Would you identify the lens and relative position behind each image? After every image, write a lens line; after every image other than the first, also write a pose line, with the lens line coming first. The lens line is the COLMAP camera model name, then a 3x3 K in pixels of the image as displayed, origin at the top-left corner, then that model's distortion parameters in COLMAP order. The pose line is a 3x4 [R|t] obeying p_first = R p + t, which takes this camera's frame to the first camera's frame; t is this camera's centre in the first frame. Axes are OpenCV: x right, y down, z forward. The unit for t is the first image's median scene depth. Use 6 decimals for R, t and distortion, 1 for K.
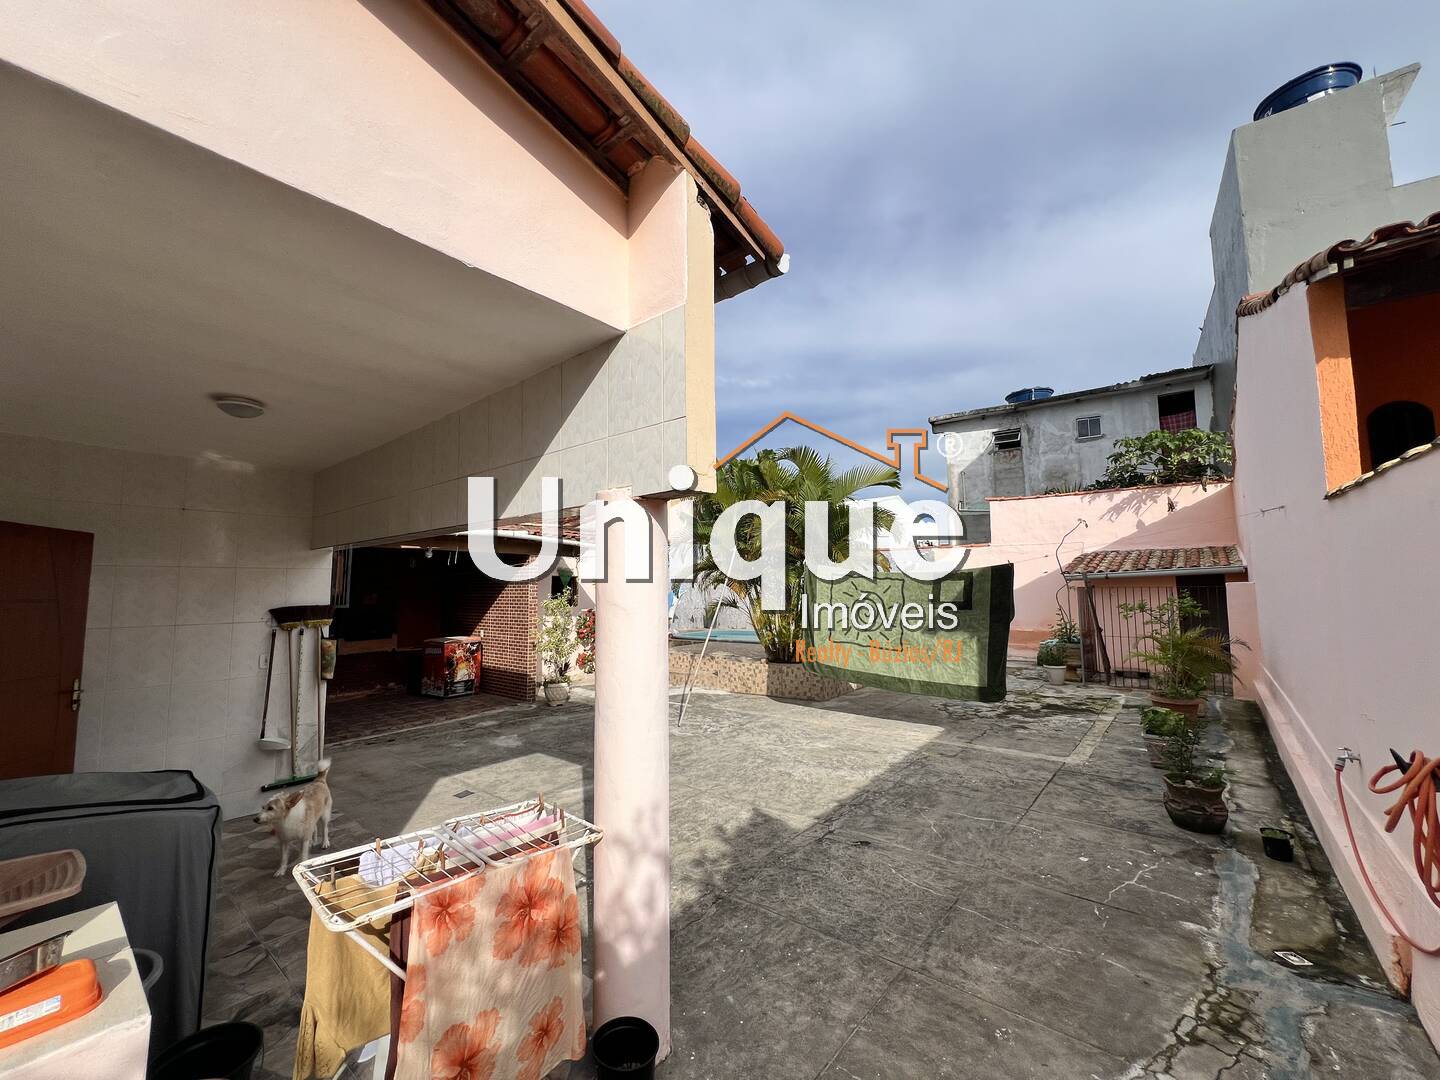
lens RADIAL K [[577.5, 0, 718.3], [0, 577.5, 530.2], [0, 0, 1]] dist [0.004654, -0.000775]
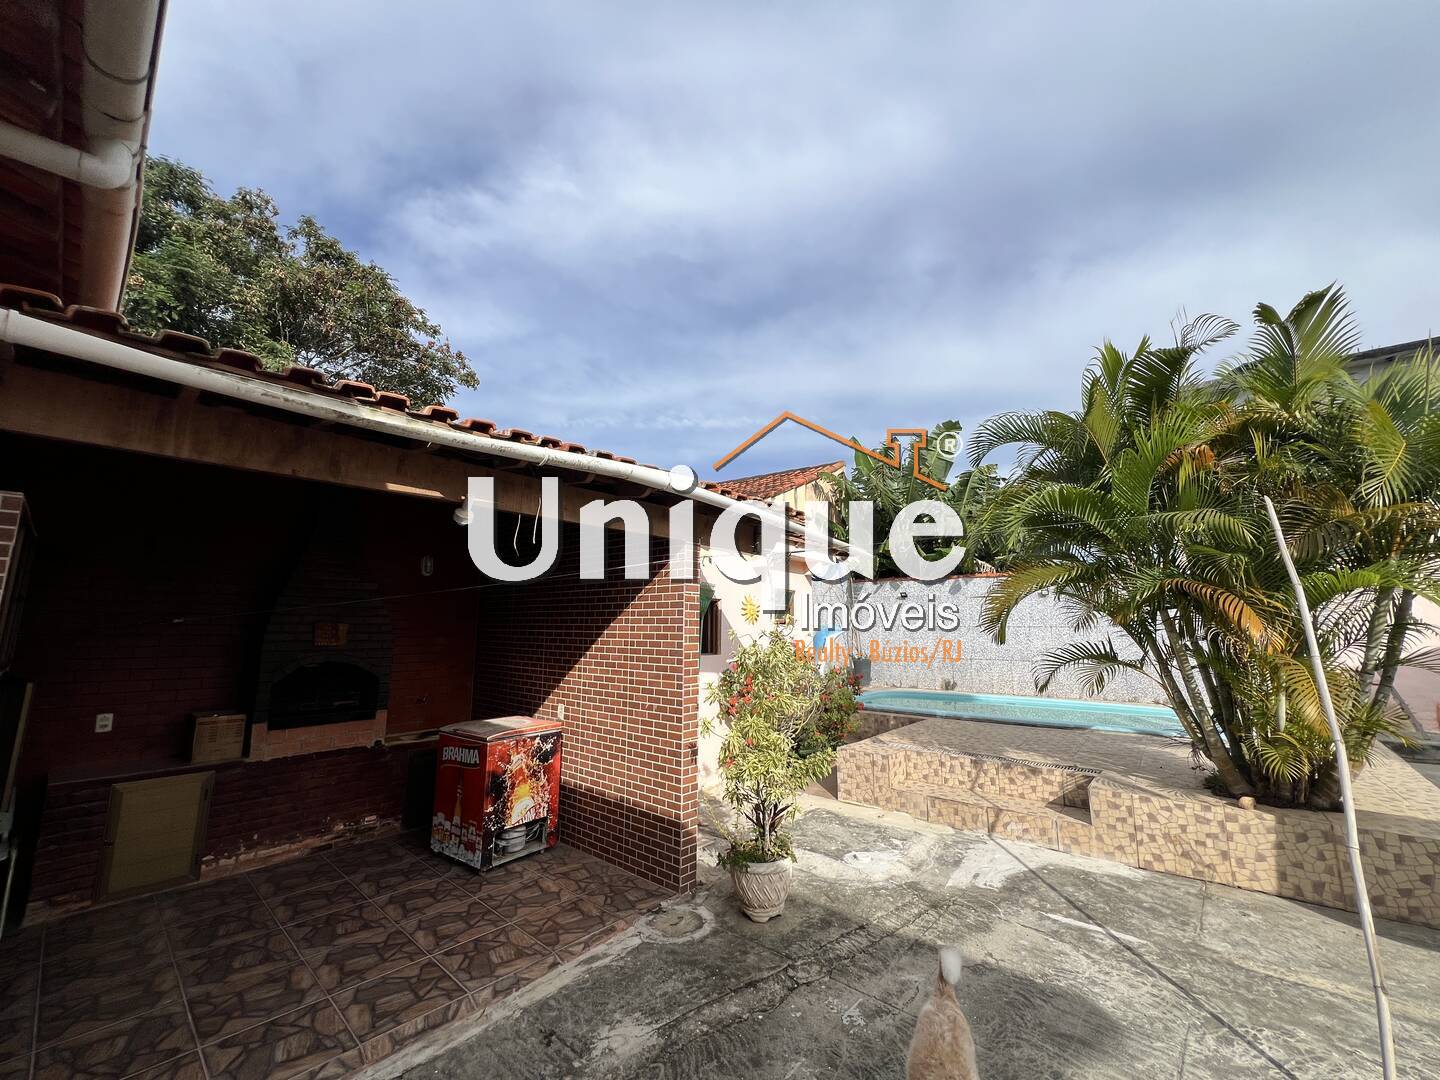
lens RADIAL K [[577.5, 0, 720.7], [0, 577.5, 542.5], [0, 0, 1]] dist [0.004654, -0.000775]
pose [[0.999474, 0.011239, -0.030436, -0.277681], [-0.013020, 0.998174, -0.058992, 0.068288], [0.029718, 0.059357, 0.997794, 0.545712]]
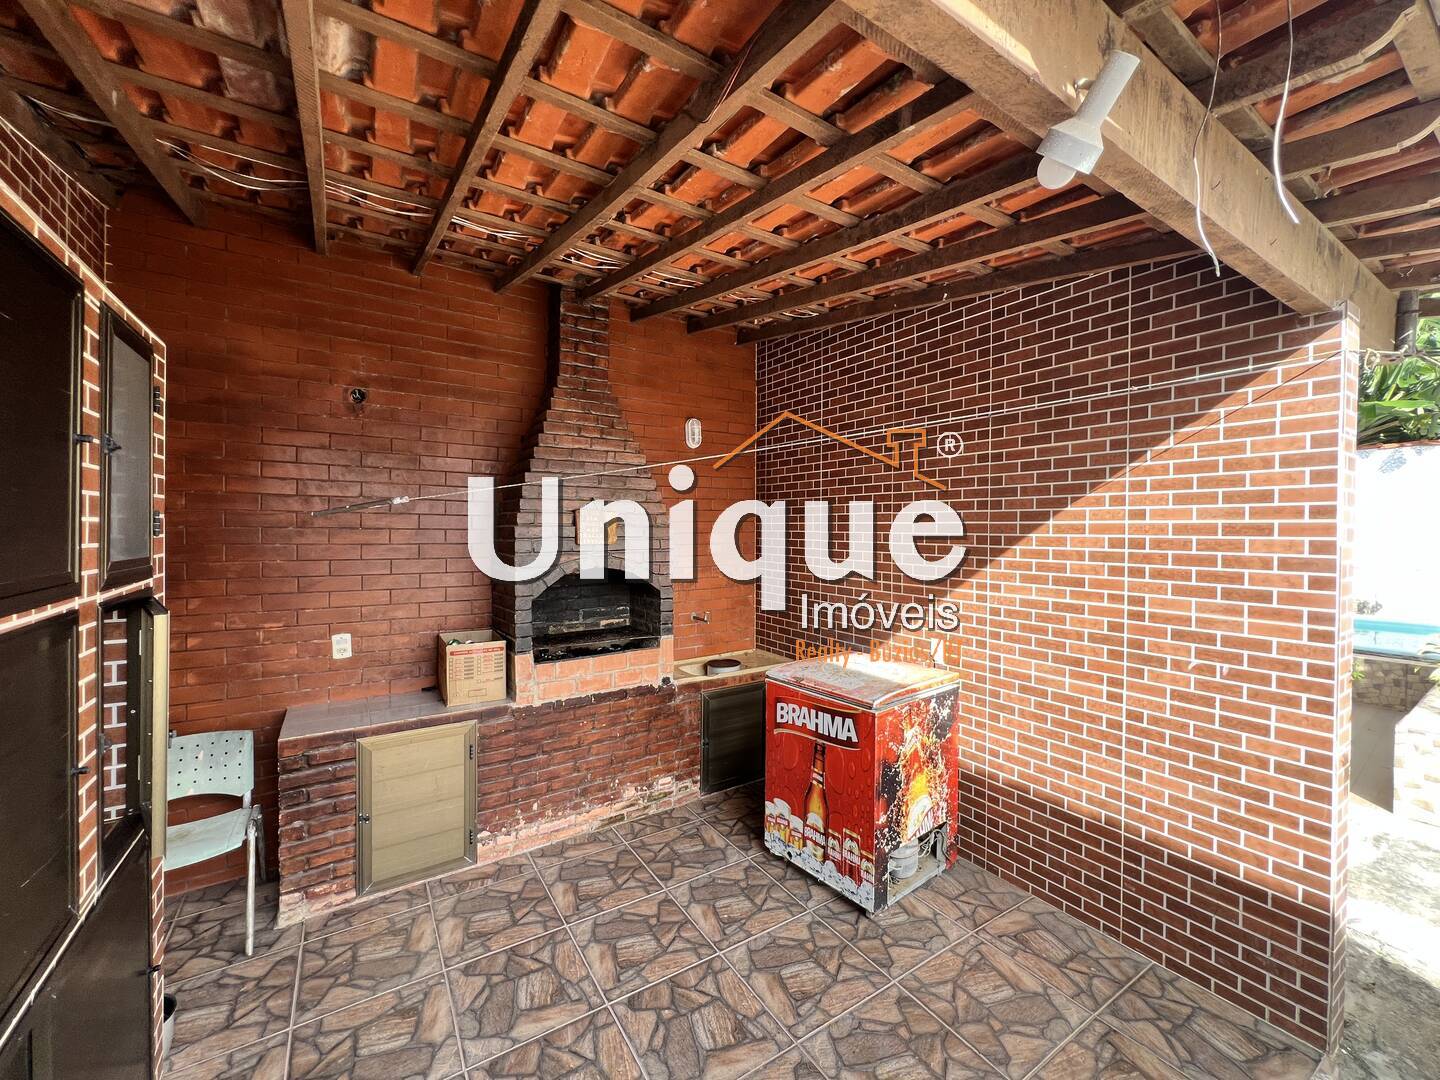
lens RADIAL K [[577.5, 0, 729.6], [0, 577.5, 542.1], [0, 0, 1]] dist [0.004654, -0.000775]
pose [[0.959253, 0.019059, -0.281905, -0.451861], [0.012630, 0.993833, 0.110168, 0.093147], [0.282266, -0.109239, 0.953096, 0.730676]]
